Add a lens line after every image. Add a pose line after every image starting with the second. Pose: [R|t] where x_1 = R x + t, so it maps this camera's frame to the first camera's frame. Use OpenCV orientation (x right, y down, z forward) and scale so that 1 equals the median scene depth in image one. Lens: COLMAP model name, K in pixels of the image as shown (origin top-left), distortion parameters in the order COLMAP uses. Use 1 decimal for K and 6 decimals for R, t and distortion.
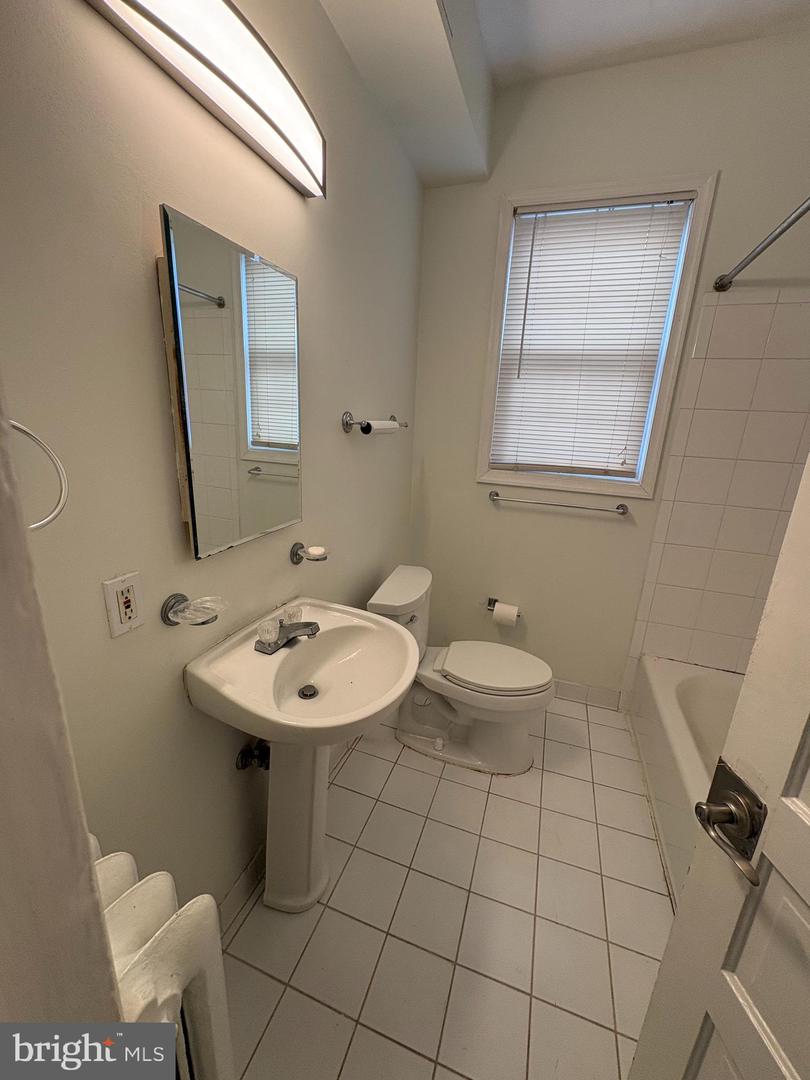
lens RADIAL K [[428.2, 0, 403.1], [0, 428.2, 540.6], [0, 0, 1]] dist [-0.000009, -0.000011]
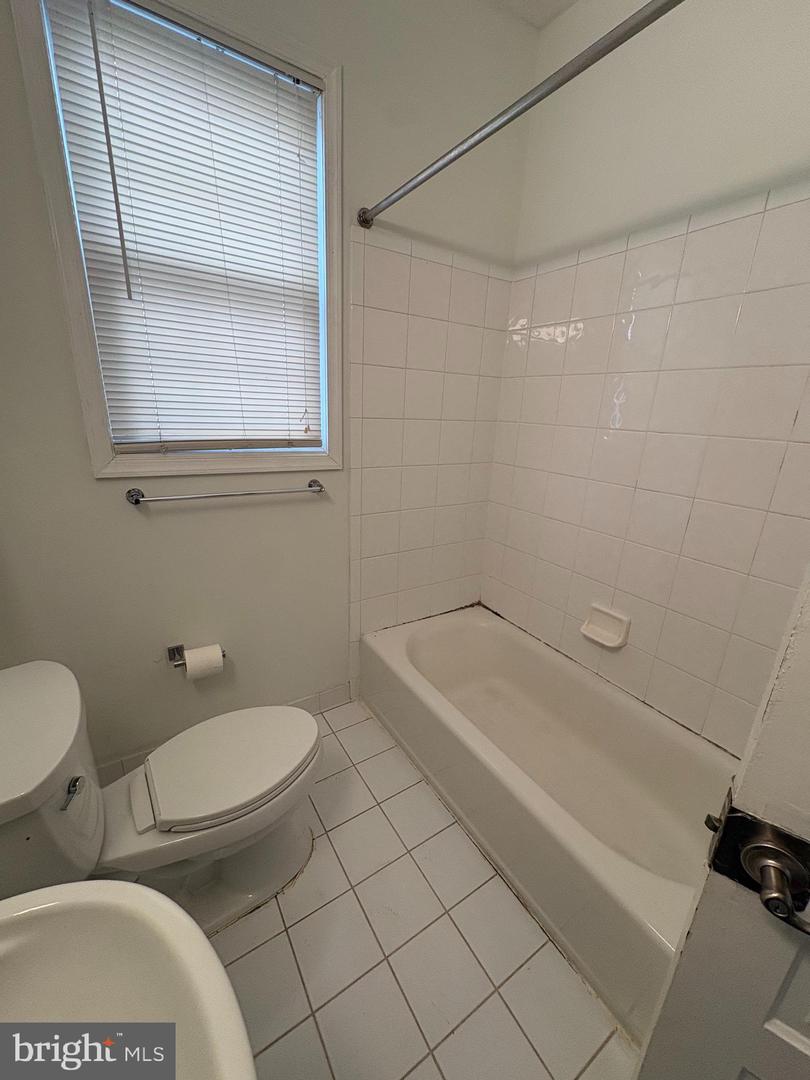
lens RADIAL K [[428.2, 0, 407.9], [0, 428.2, 540.1], [0, 0, 1]] dist [-0.000009, -0.000011]
pose [[0.614800, -0.256565, 0.745785, -0.026561], [0.204477, 0.965127, 0.163459, -0.071980], [-0.761715, 0.052001, 0.645822, 0.336393]]
